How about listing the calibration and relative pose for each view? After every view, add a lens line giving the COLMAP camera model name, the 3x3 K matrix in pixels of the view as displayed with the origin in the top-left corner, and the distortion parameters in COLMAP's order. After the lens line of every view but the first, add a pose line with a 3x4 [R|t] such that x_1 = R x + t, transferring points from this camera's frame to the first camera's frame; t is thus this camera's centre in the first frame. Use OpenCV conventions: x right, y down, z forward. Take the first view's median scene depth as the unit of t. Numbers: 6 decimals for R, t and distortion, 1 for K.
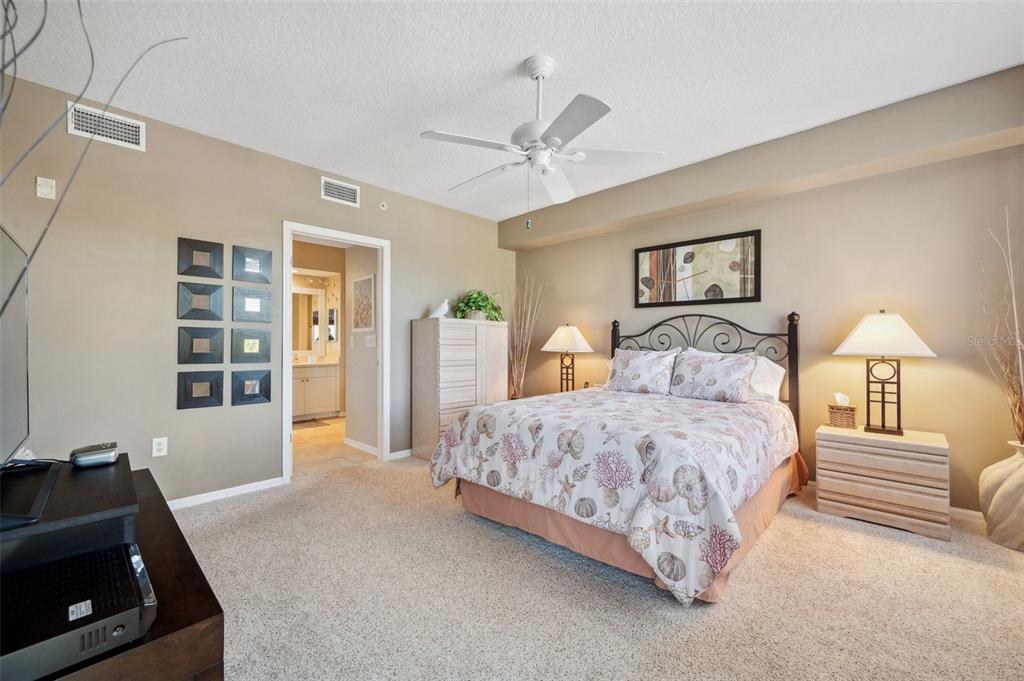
lens RADIAL K [[411.0, 0, 518.7], [0, 411.0, 334.9], [0, 0, 1]] dist [-0.001293, -0.001033]
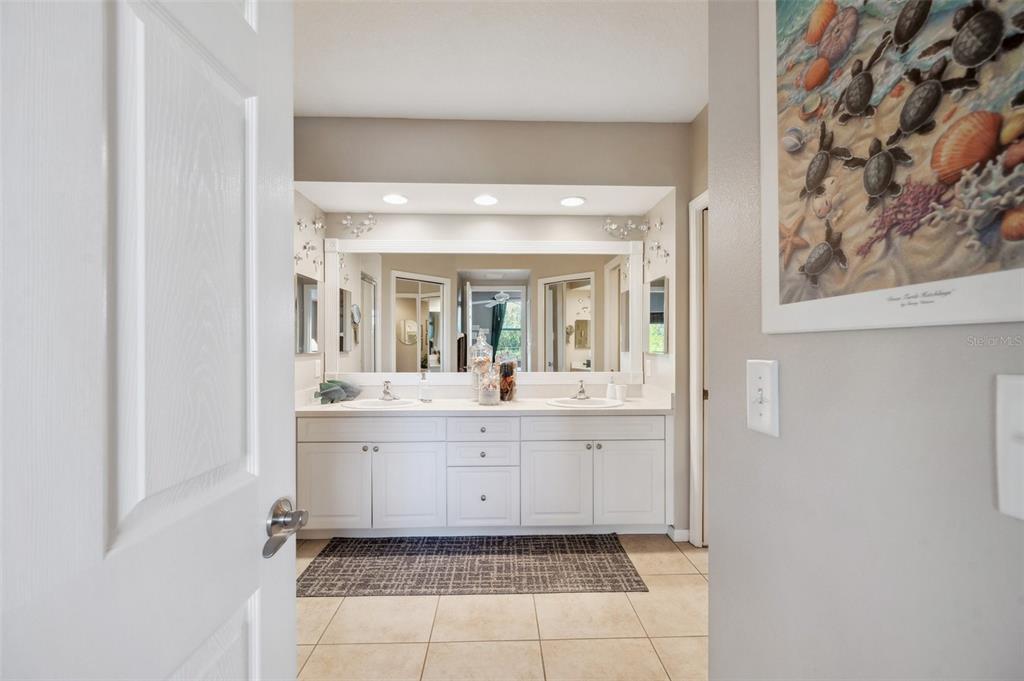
lens RADIAL K [[411.0, 0, 517.2], [0, 411.0, 342.8], [0, 0, 1]] dist [-0.001293, -0.001033]
pose [[0.711377, -0.006225, -0.702783, -0.254850], [0.002845, 0.999978, -0.005978, 0.006185], [0.702805, 0.002254, 0.711379, 0.589913]]
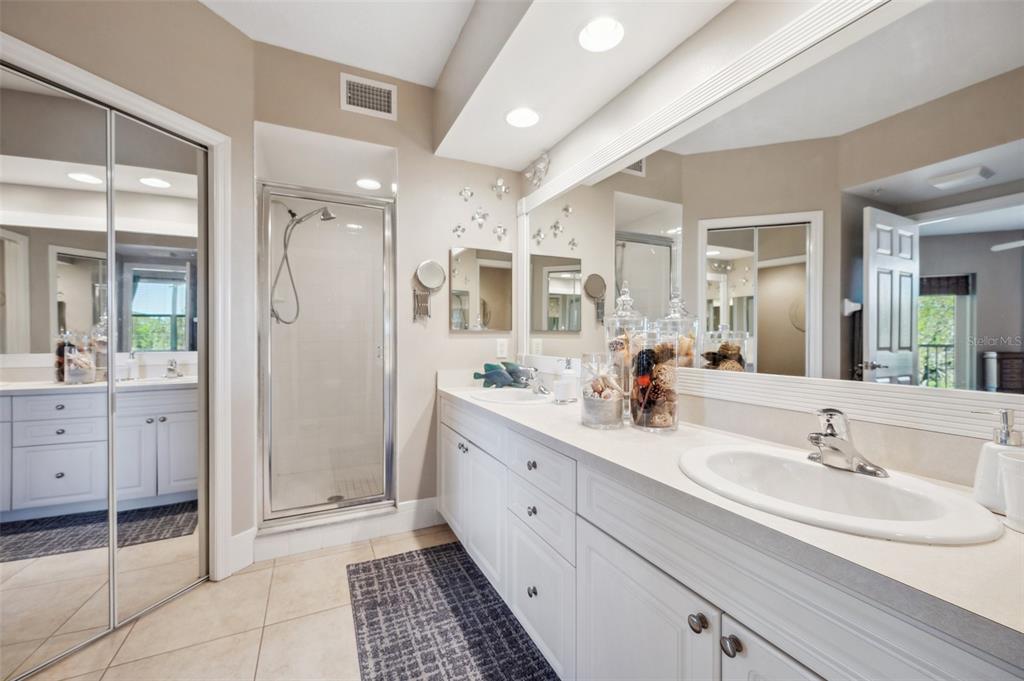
lens RADIAL K [[411.0, 0, 511.9], [0, 411.0, 339.7], [0, 0, 1]] dist [-0.001293, -0.001033]
pose [[-0.369051, 0.000041, -0.929409, -0.354173], [-0.003964, 0.999991, 0.001618, 0.021807], [0.929401, 0.004281, -0.369047, 0.913027]]
